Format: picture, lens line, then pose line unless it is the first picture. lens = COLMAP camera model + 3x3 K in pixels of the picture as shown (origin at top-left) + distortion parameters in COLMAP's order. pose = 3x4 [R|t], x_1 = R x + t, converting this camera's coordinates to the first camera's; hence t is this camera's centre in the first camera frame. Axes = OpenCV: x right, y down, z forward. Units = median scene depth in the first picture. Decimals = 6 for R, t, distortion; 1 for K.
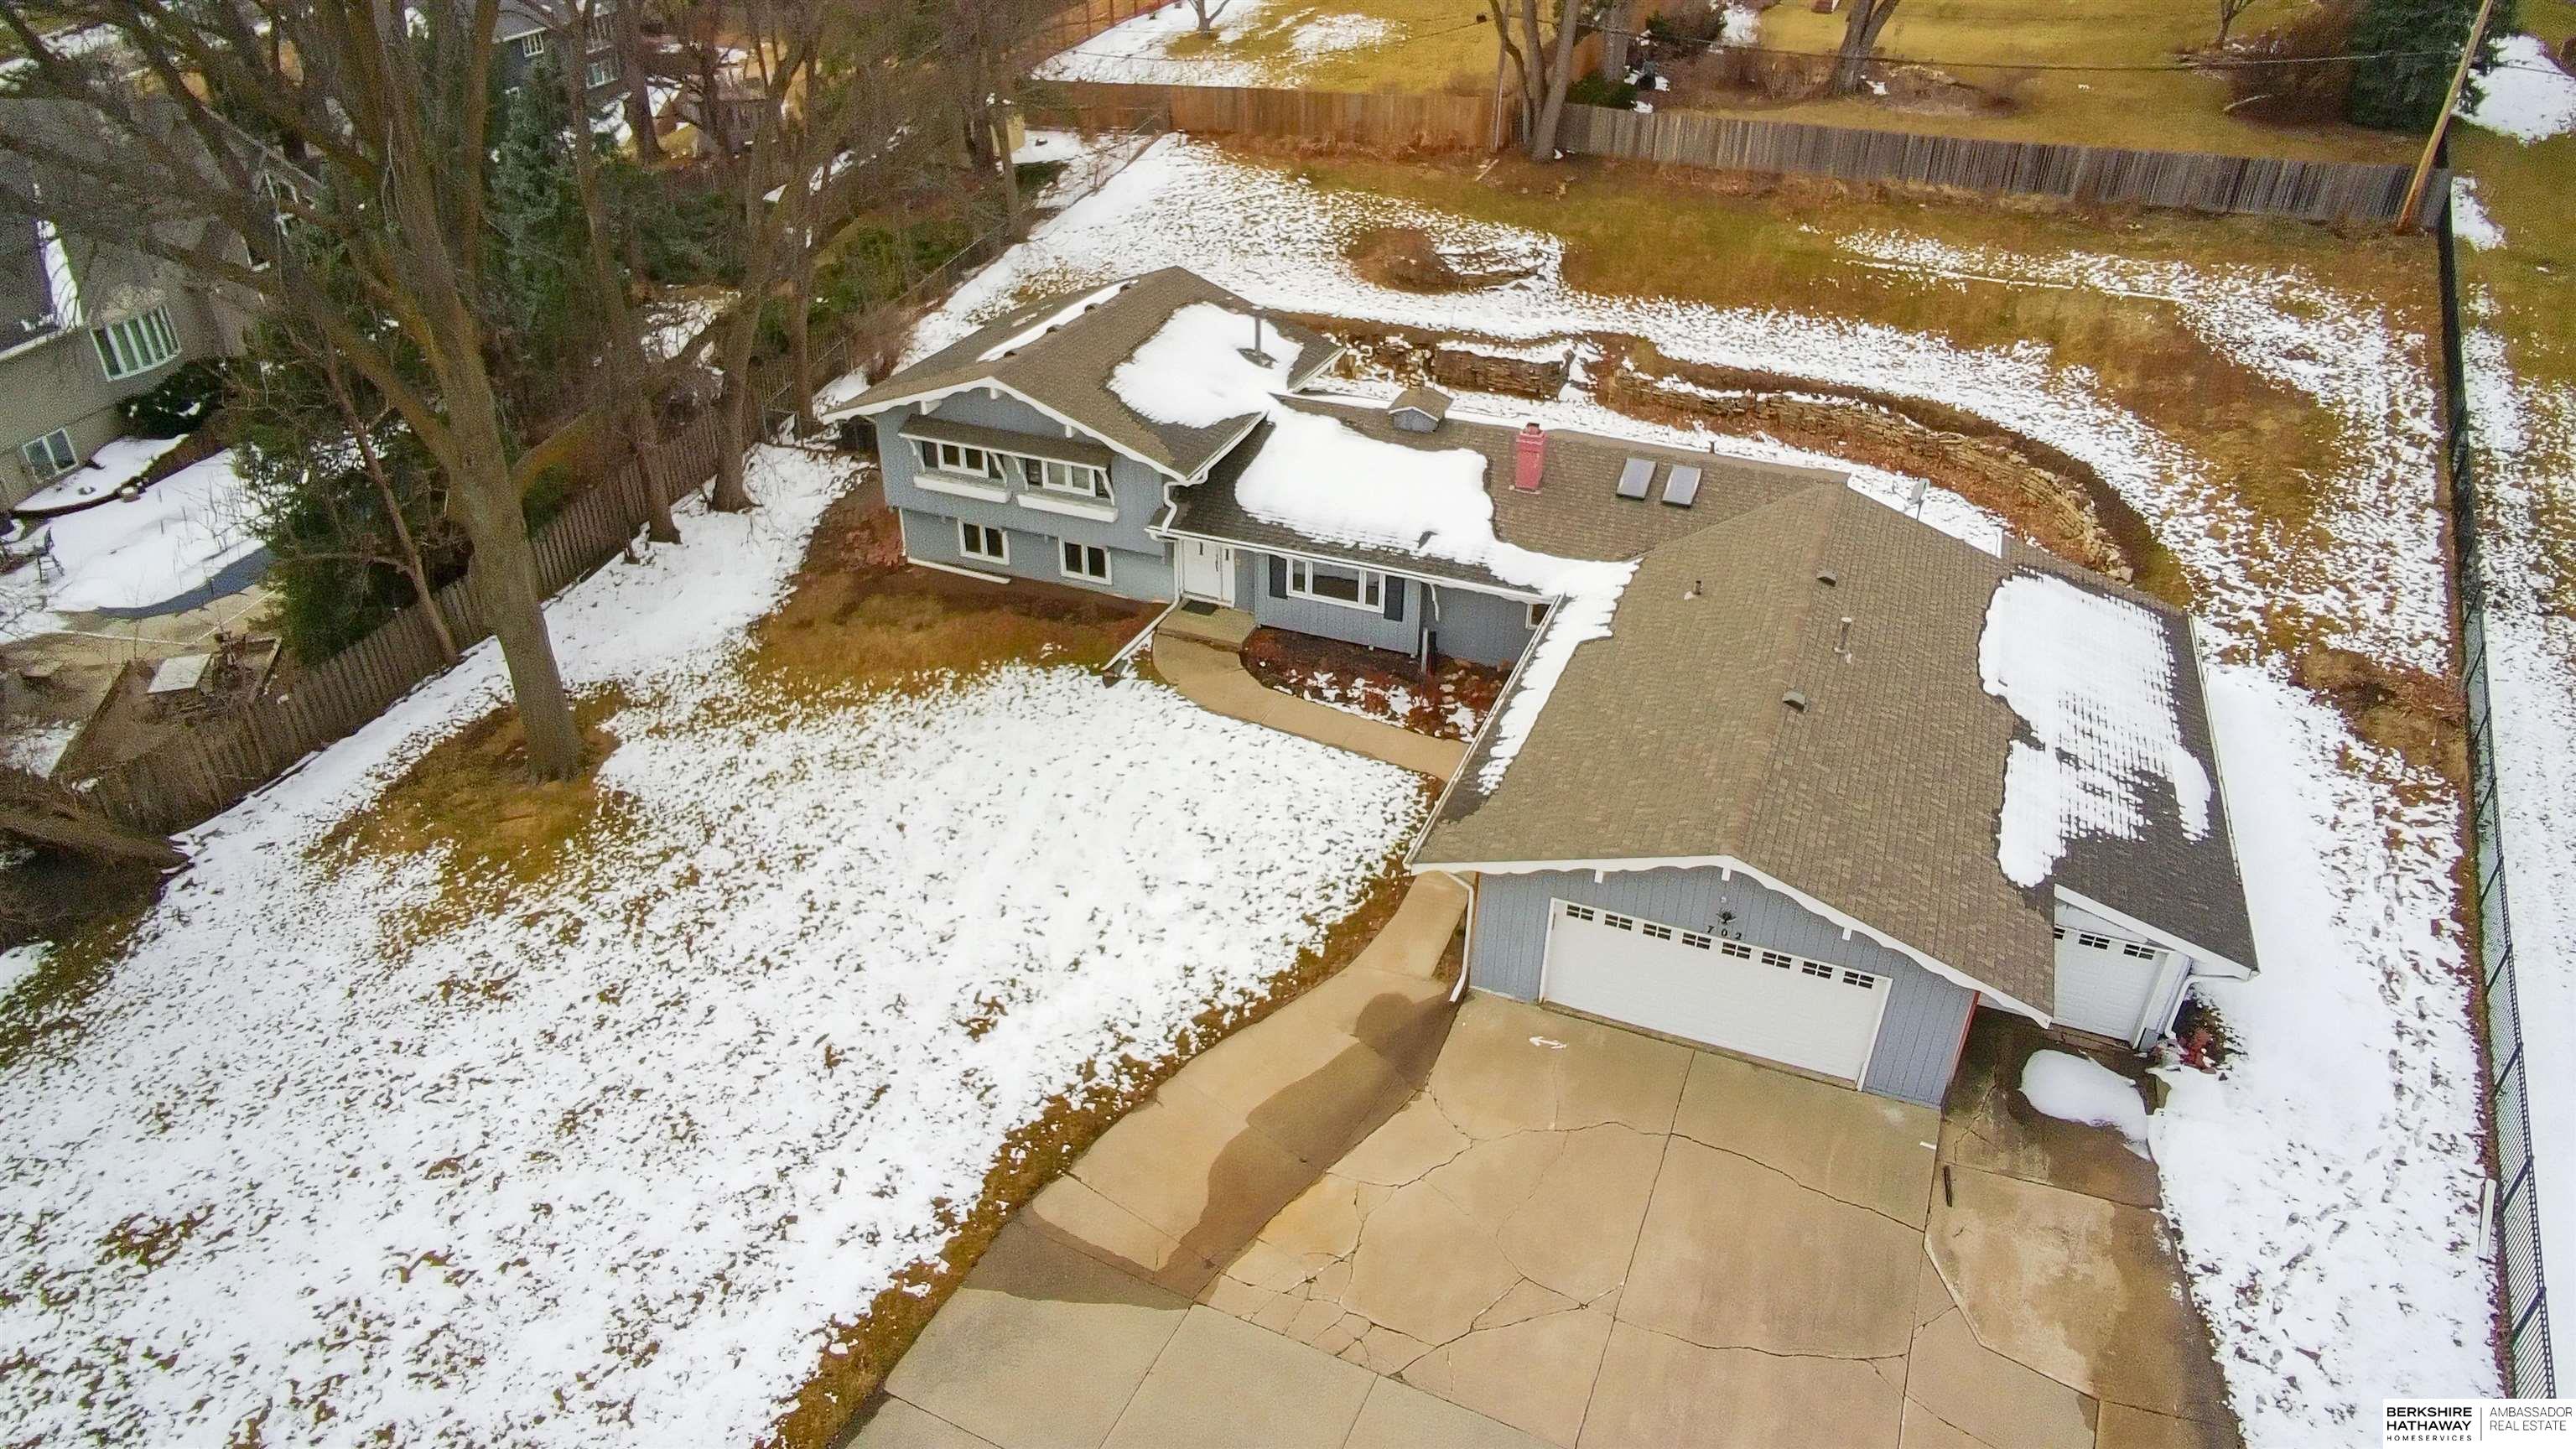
lens RADIAL K [[1584.4, 0, 1285.3], [0, 1584.4, 717.7], [0, 0, 1]] dist [-0.061188, 0.042188]
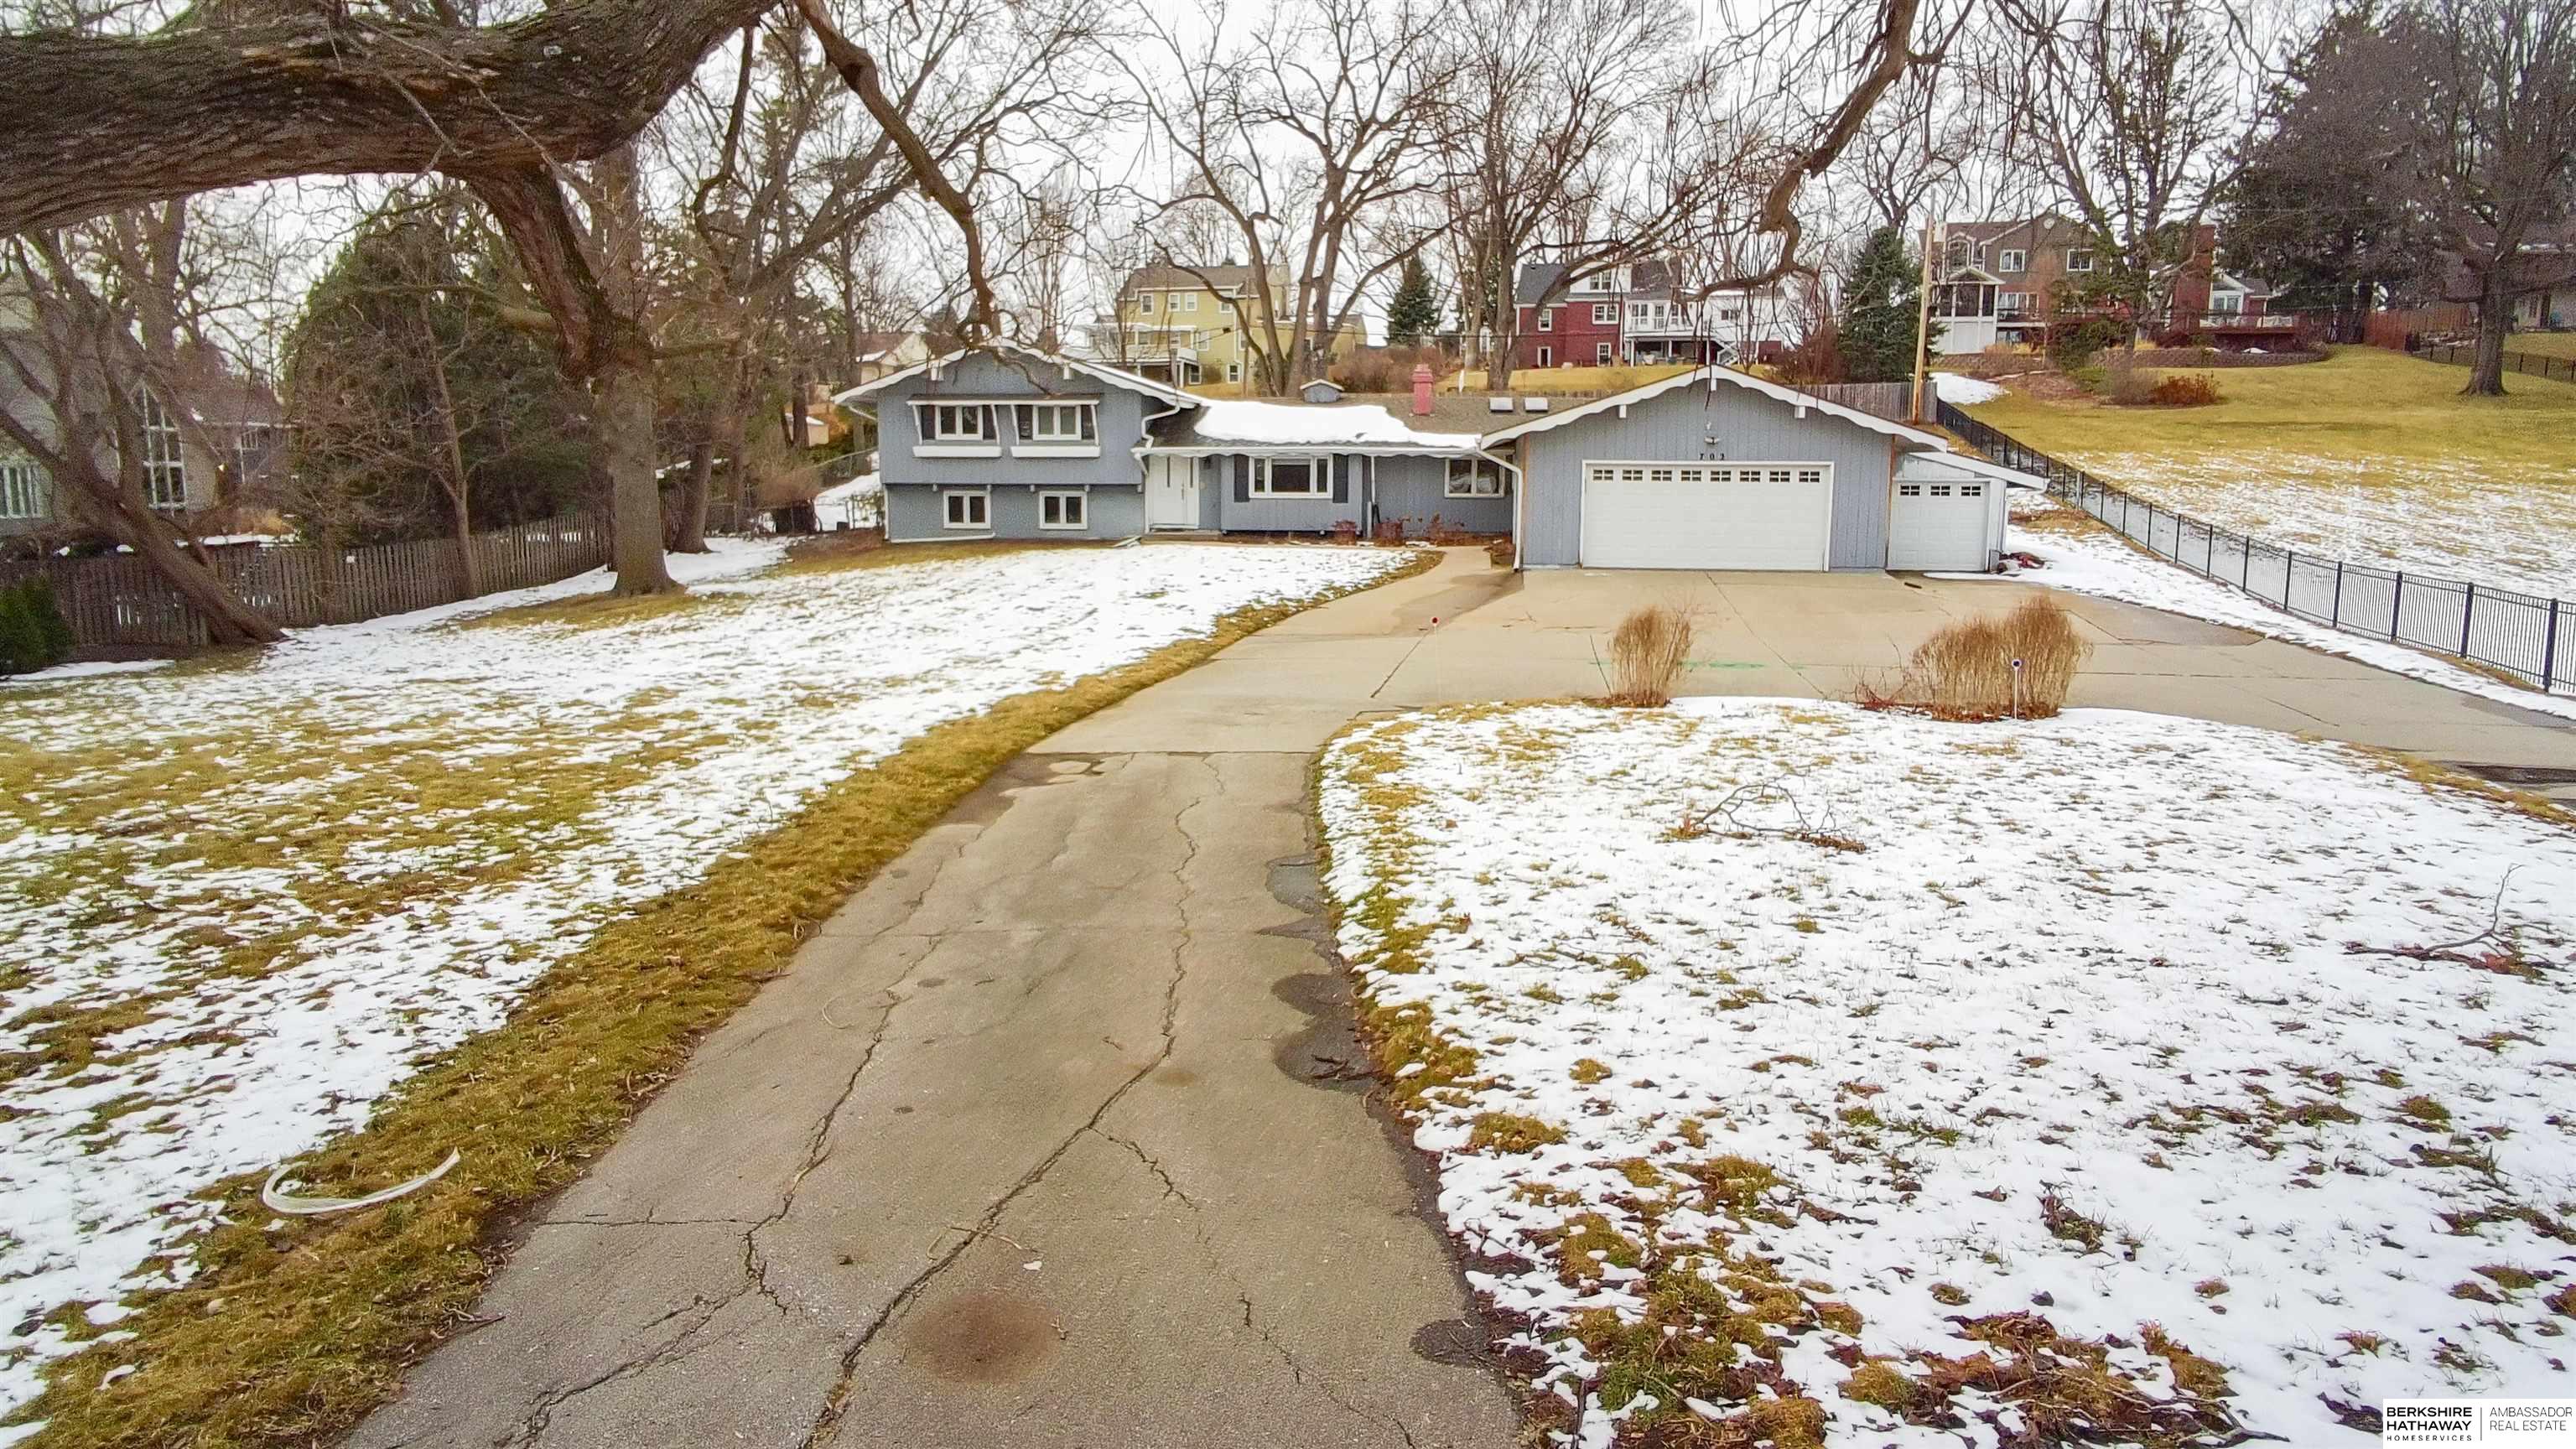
lens RADIAL K [[1584.4, 0, 1288.7], [0, 1584.4, 721.1], [0, 0, 1]] dist [-0.061188, 0.042188]
pose [[0.963322, -0.044215, 0.264680, -0.310492], [0.142272, 0.920451, -0.364045, 0.547965], [-0.227529, 0.388349, 0.892981, -0.037565]]
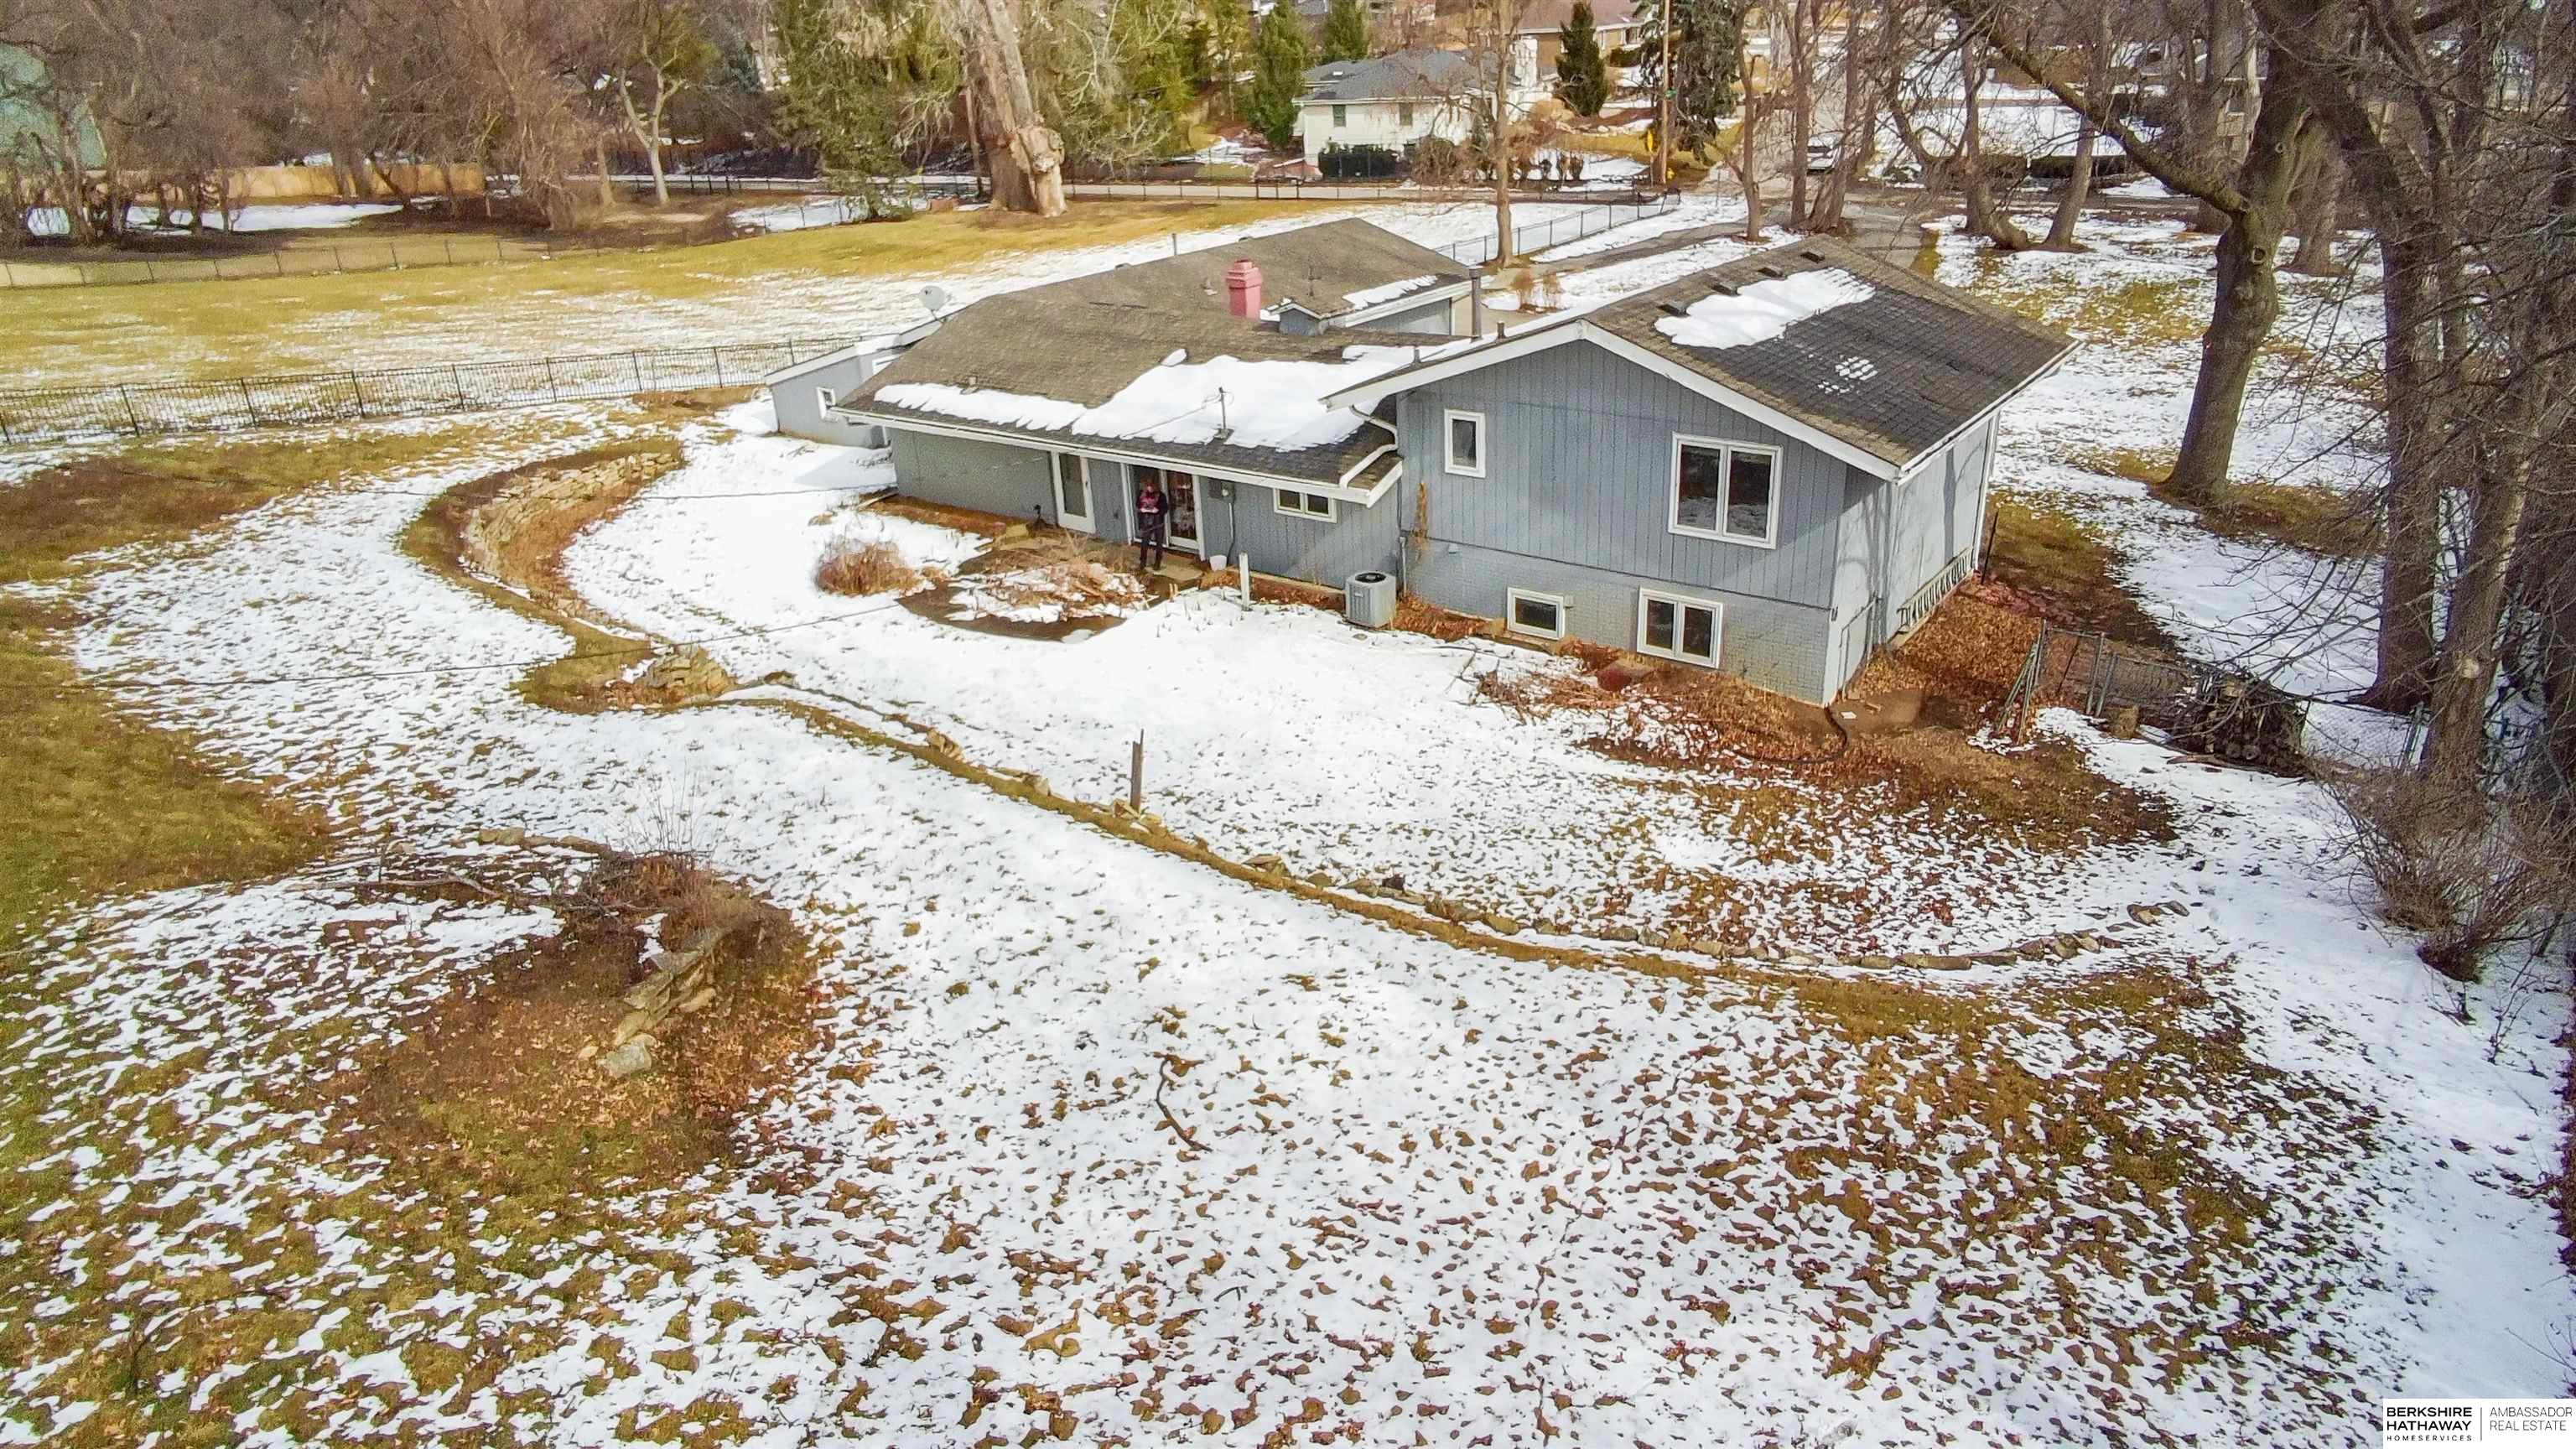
lens RADIAL K [[1584.4, 0, 1292.7], [0, 1584.4, 730.6], [0, 0, 1]] dist [-0.061188, 0.042188]
pose [[-0.963423, -0.074707, 0.257361, -0.150221], [0.173721, 0.557139, 0.812045, -0.814127], [-0.204051, 0.827052, -0.523783, 1.741408]]
